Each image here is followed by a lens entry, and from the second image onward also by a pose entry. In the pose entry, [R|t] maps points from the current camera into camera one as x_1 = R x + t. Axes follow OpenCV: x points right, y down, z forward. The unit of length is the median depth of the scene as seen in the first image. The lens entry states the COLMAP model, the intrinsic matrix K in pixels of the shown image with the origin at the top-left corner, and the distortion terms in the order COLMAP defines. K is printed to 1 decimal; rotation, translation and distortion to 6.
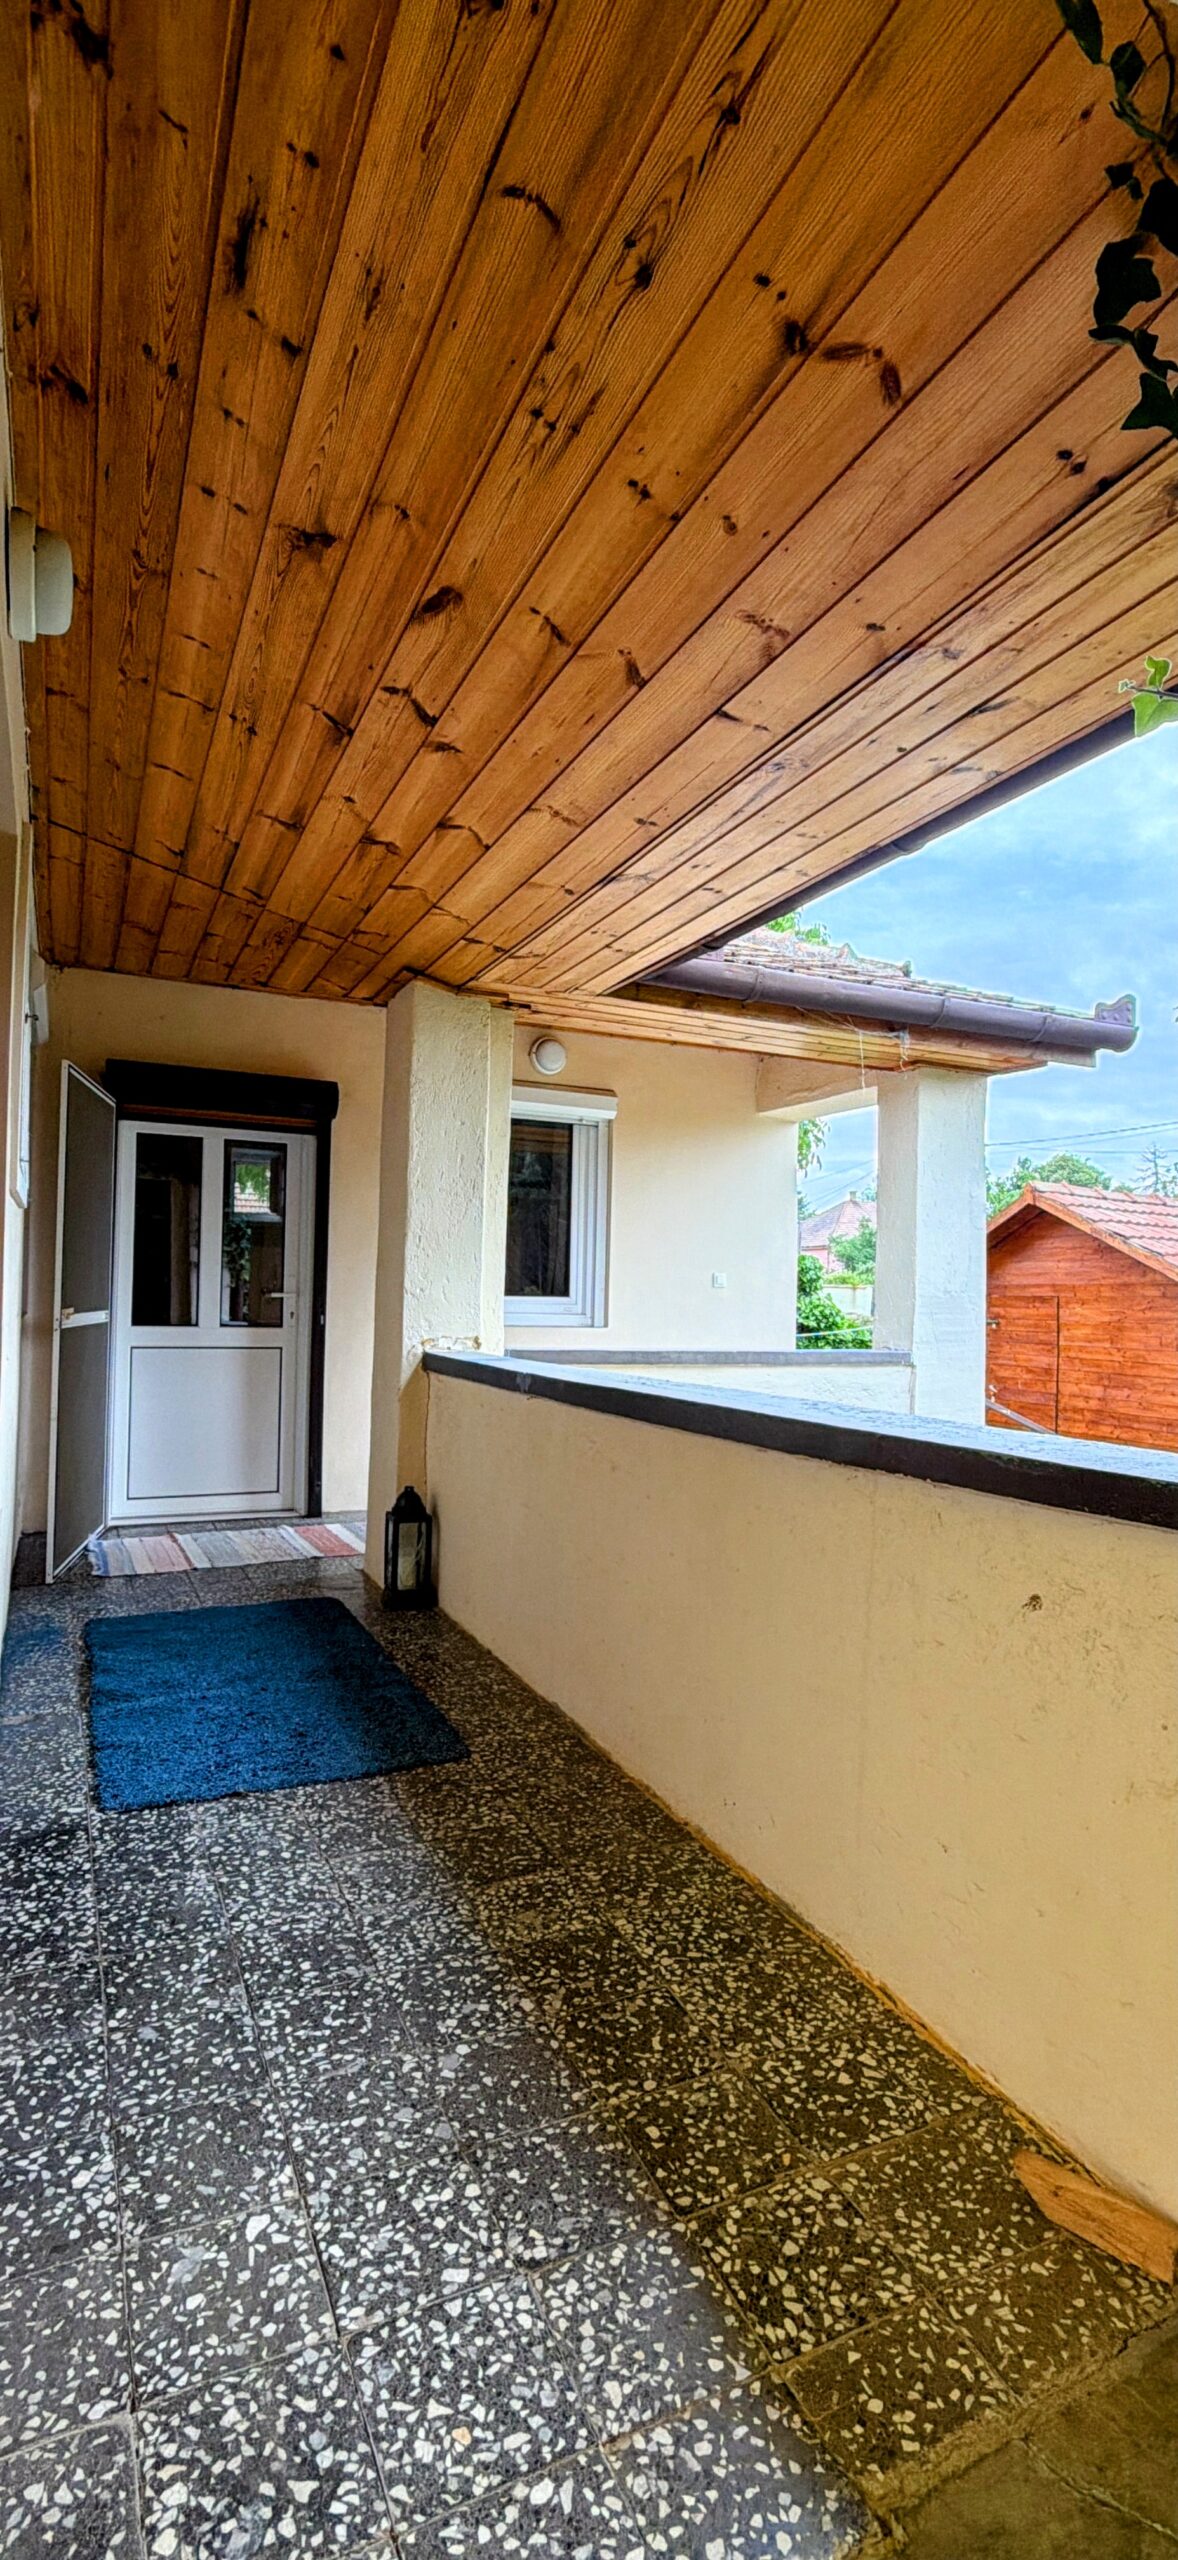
lens RADIAL K [[1165.7, 0, 589.0], [0, 1165.7, 1280.0], [0, 0, 1]] dist [-0.000501, -0.000010]
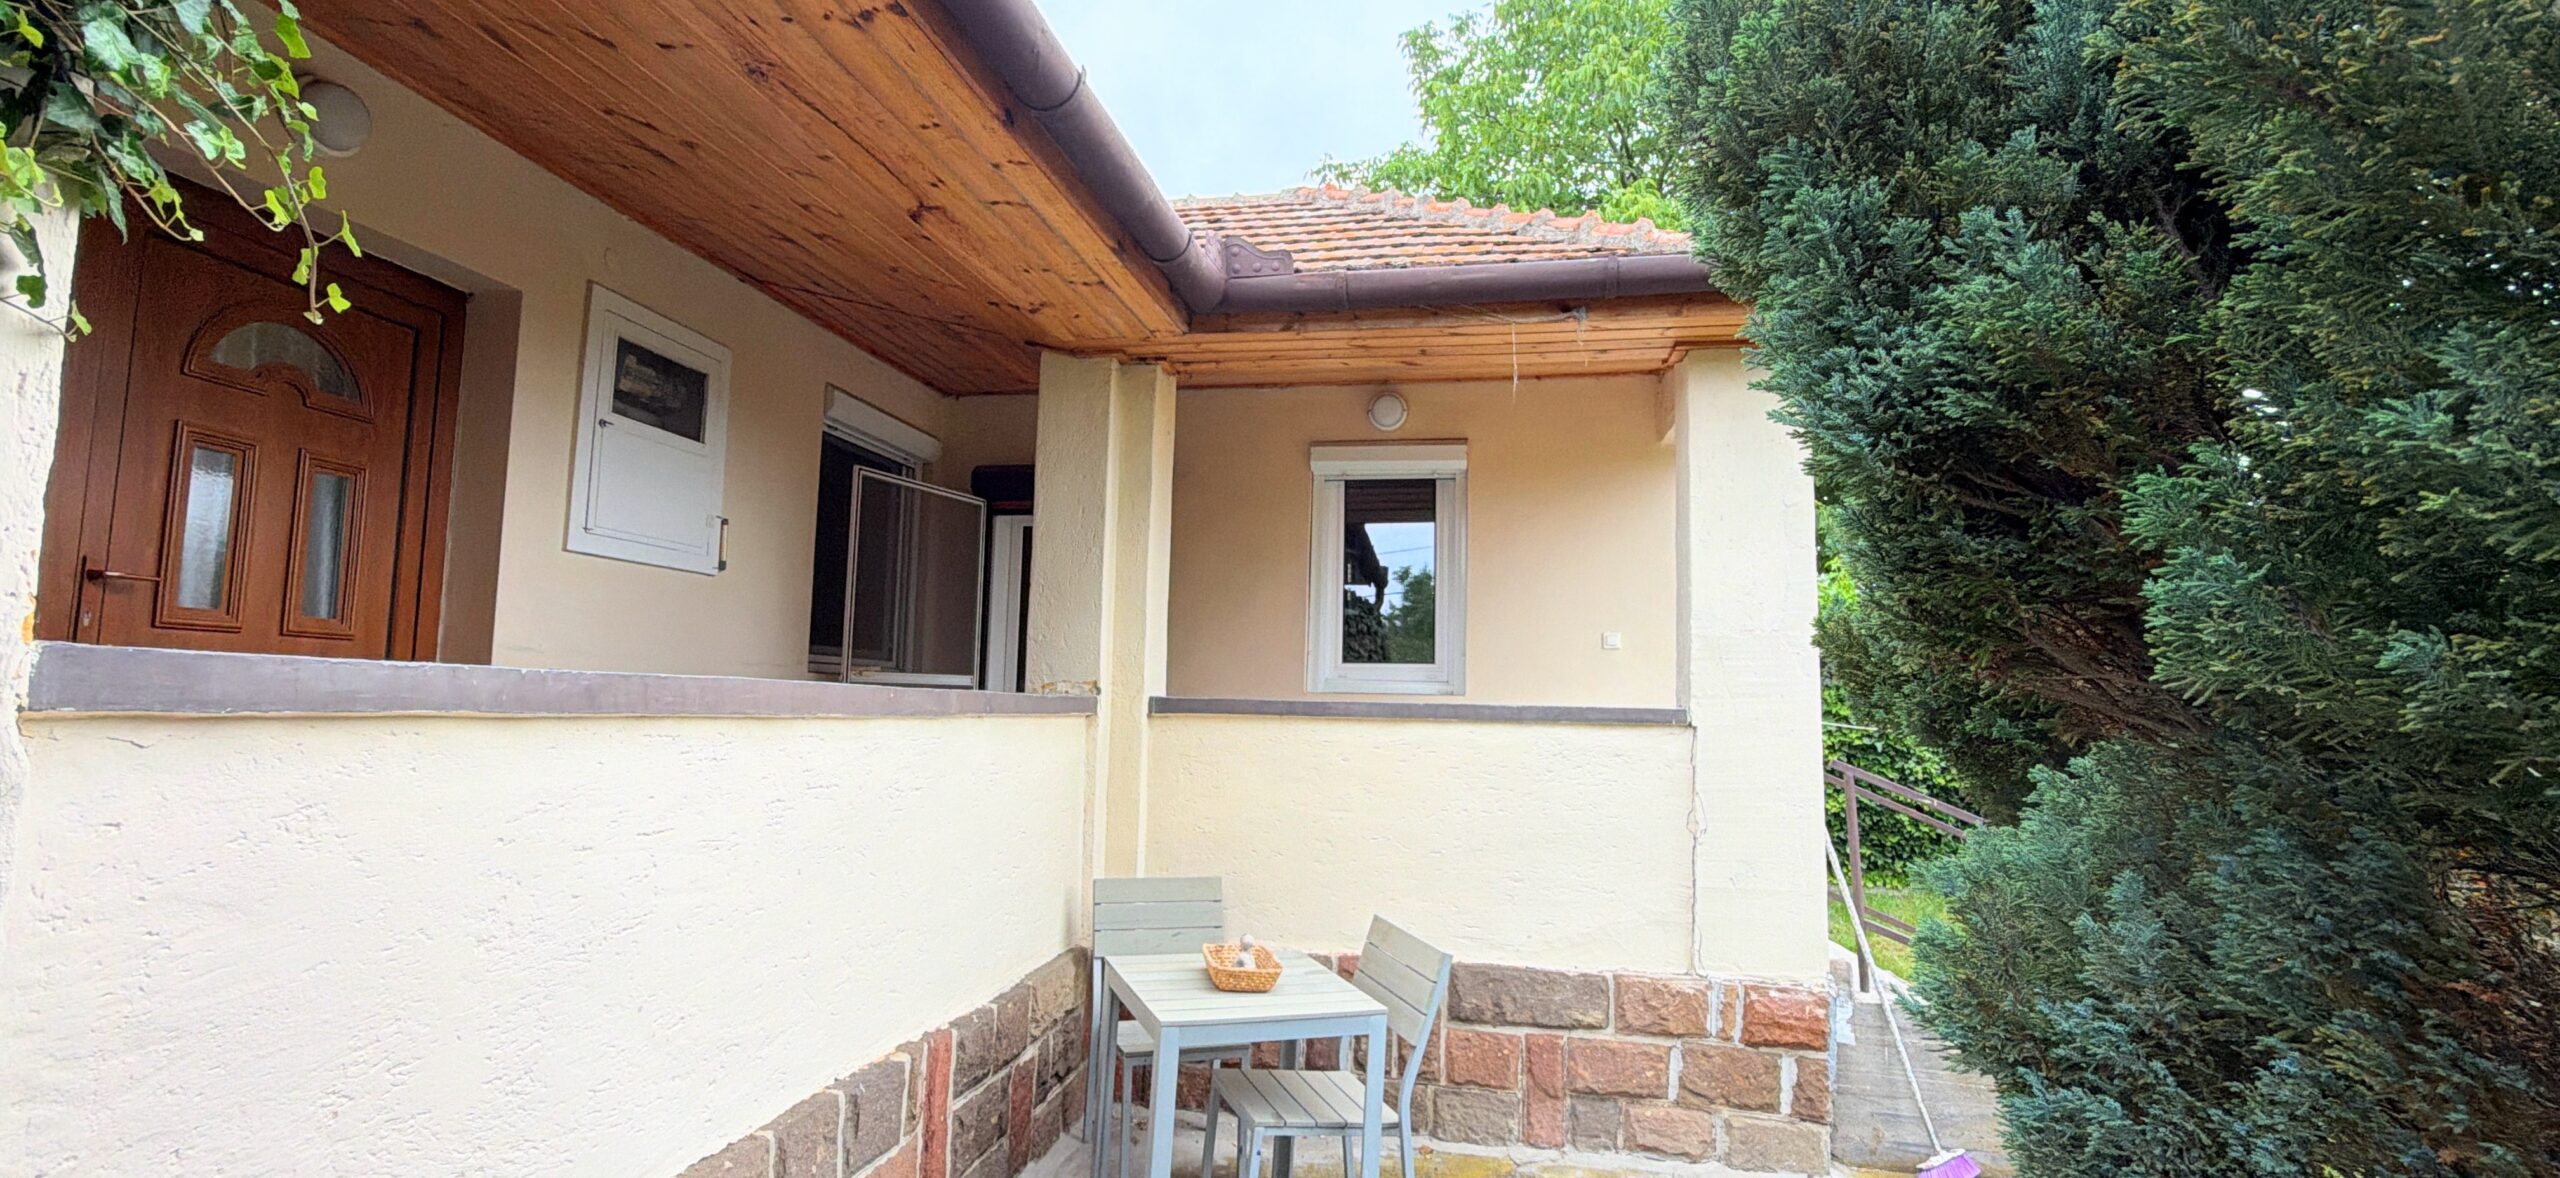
lens RADIAL K [[1165.7, 0, 1280.0], [0, 1165.7, 589.0], [0, 0, 1]] dist [-0.000501, -0.000010]
pose [[0.820716, -0.064739, -0.567657, 0.425413], [0.008195, 0.994791, -0.101603, 0.049941], [0.571277, 0.078735, 0.816972, 0.173802]]
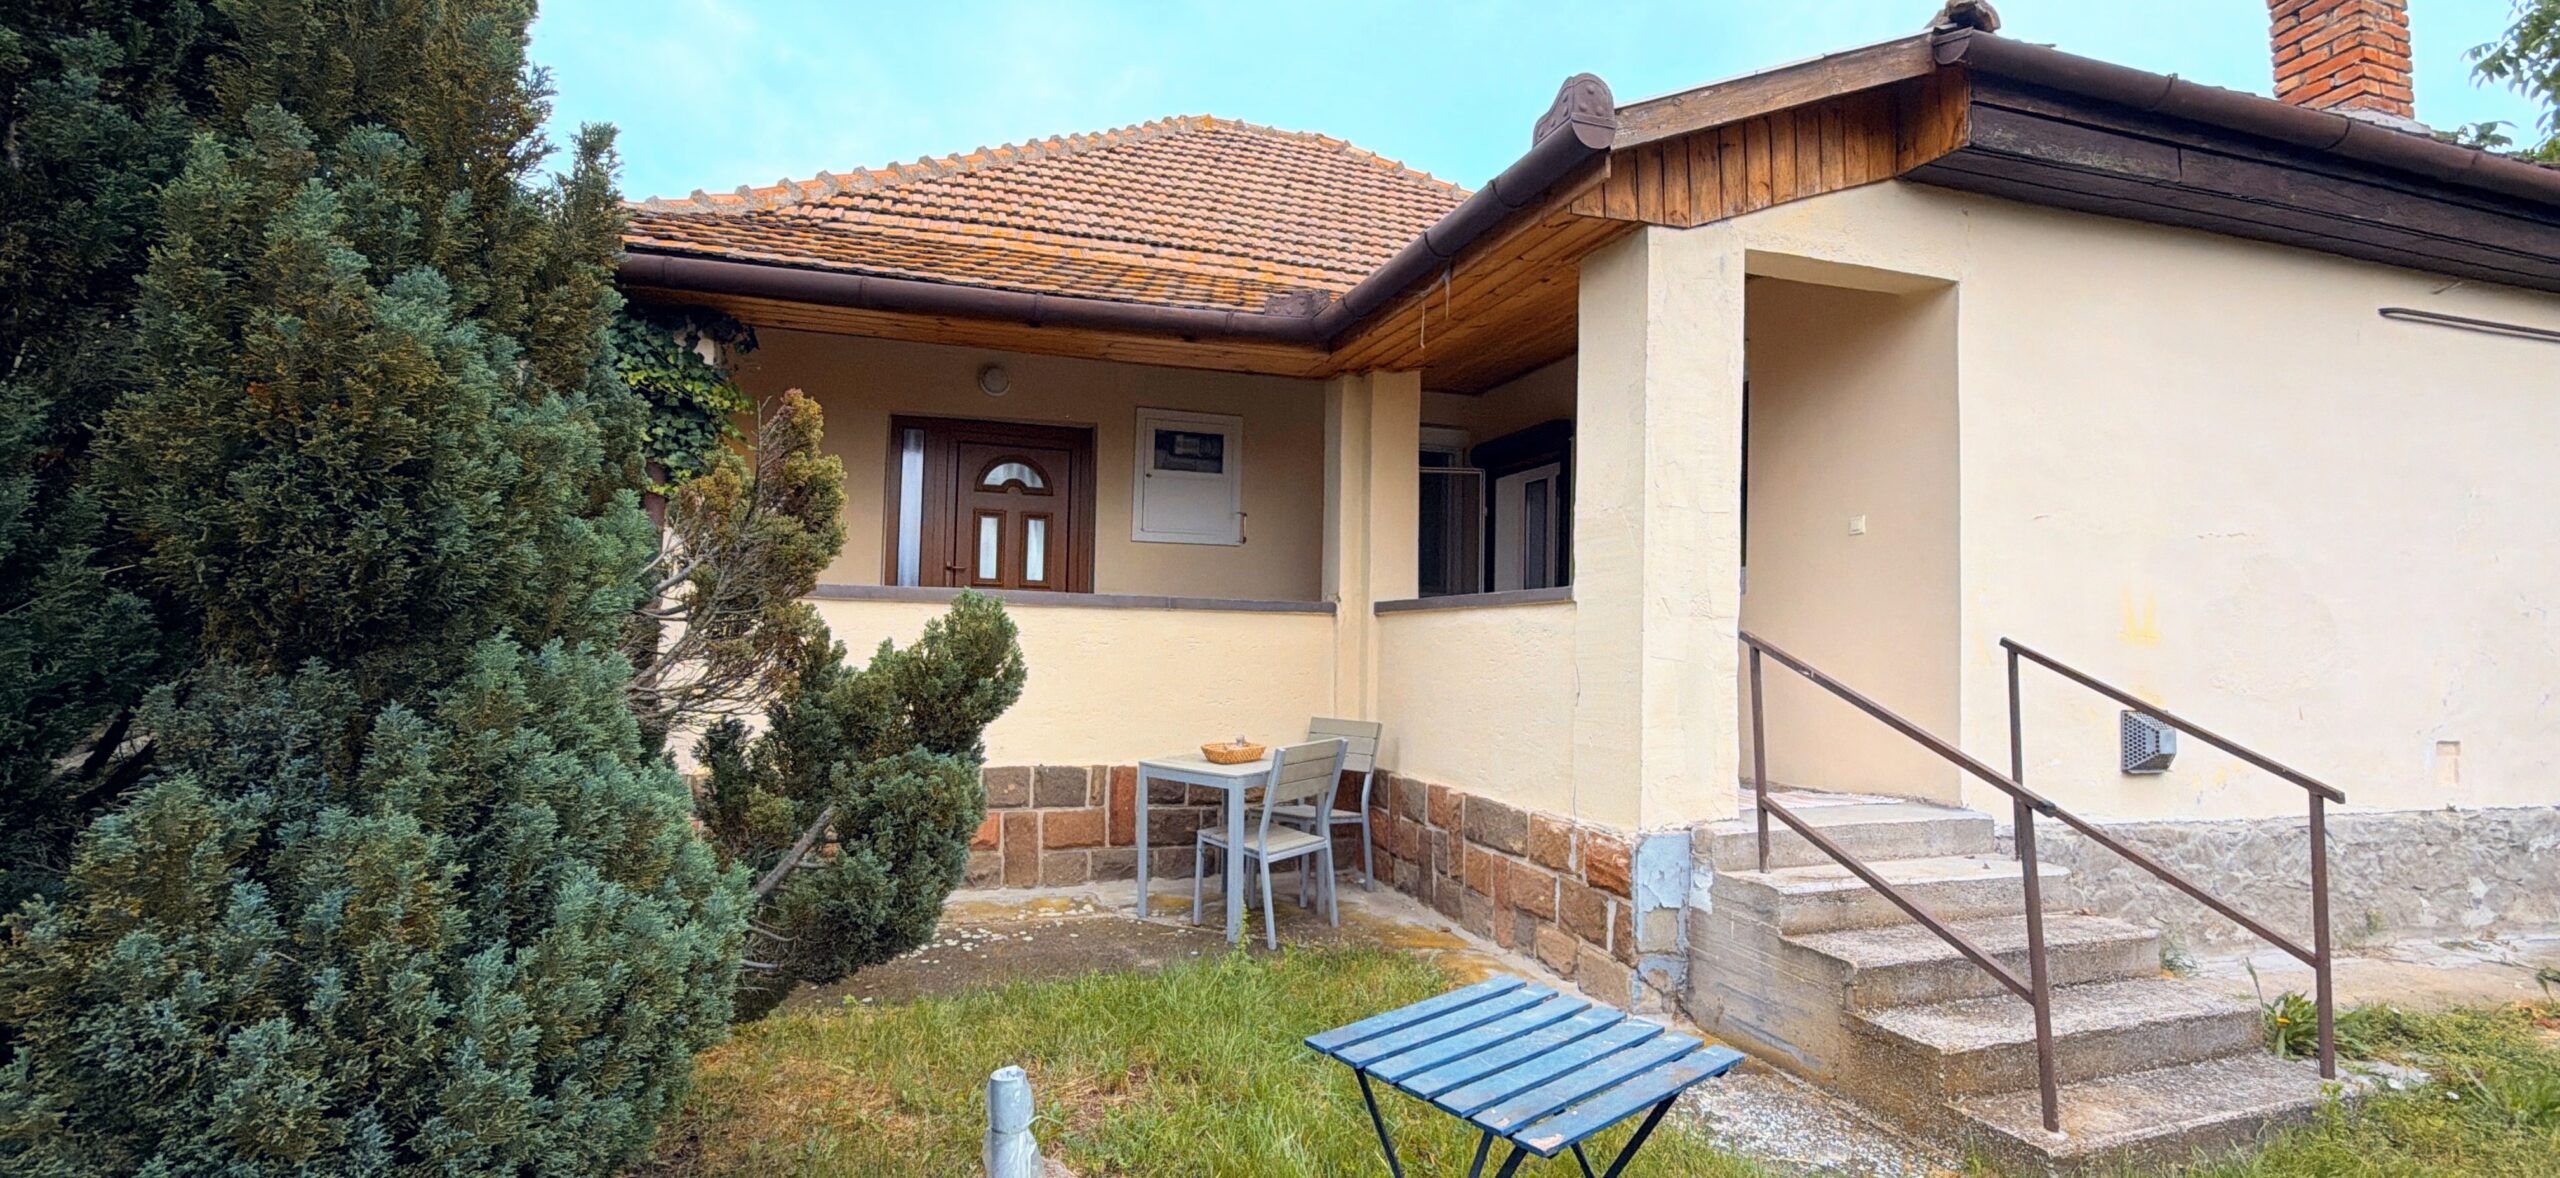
lens RADIAL K [[1165.7, 0, 1280.0], [0, 1165.7, 589.0], [0, 0, 1]] dist [-0.000501, -0.000010]
pose [[-0.110058, -0.080766, -0.990638, 0.986825], [-0.007889, 0.996733, -0.080386, 0.114983], [0.993894, -0.001032, -0.110336, 0.748665]]
